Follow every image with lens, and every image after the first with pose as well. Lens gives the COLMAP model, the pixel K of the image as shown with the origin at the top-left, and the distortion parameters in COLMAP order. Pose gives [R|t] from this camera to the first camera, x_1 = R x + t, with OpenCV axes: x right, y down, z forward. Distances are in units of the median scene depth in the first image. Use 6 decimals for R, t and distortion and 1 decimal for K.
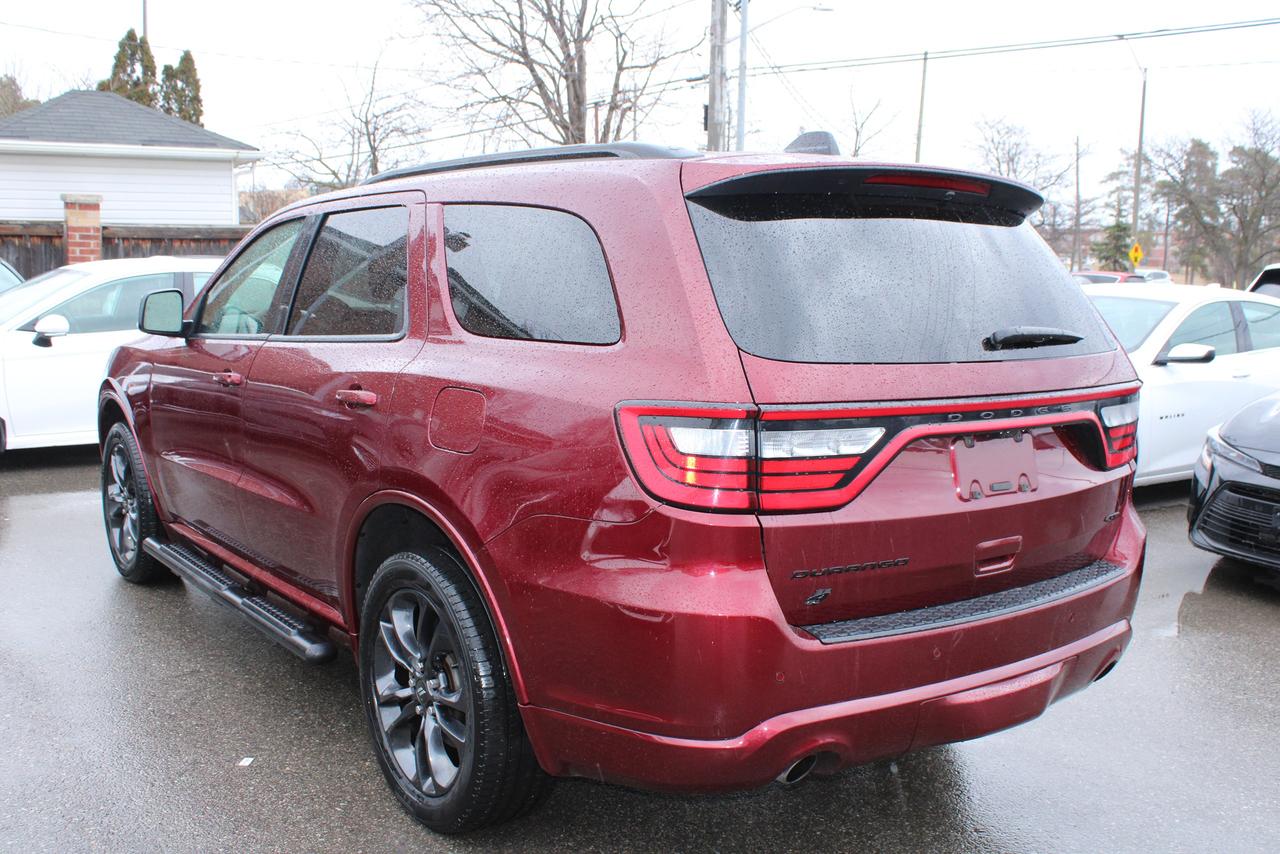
lens RADIAL K [[1299.7, 0, 640.0], [0, 1299.7, 427.0], [0, 0, 1]] dist [-0.128356, -0.000392]
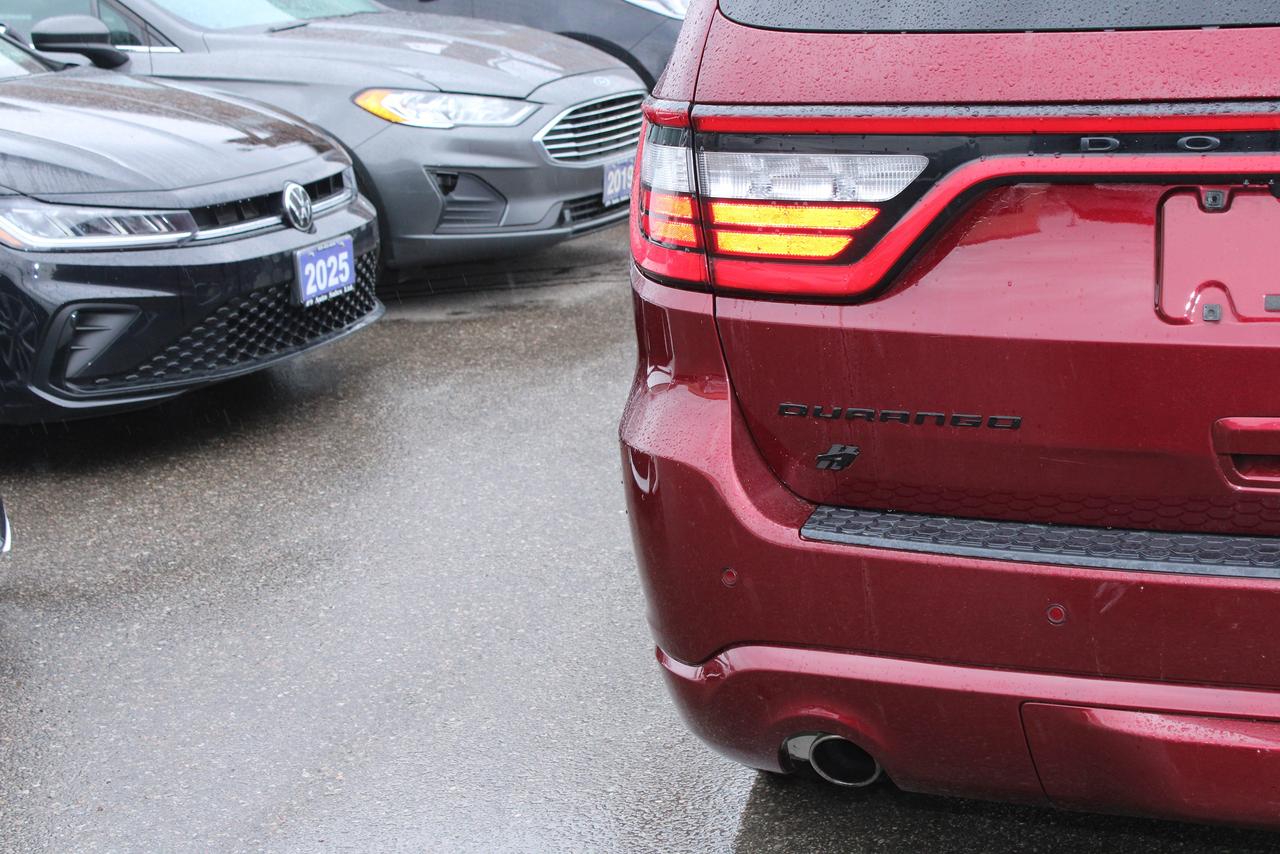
lens RADIAL K [[2263.0, 0, 640.0], [0, 2263.0, 427.0], [0, 0, 1]] dist [-0.004728, 0.090387]
pose [[0.550629, 0.142458, -0.822504, 0.902228], [-0.035987, 0.988465, 0.147111, -0.021942], [0.833974, -0.051404, 0.549405, 0.399799]]
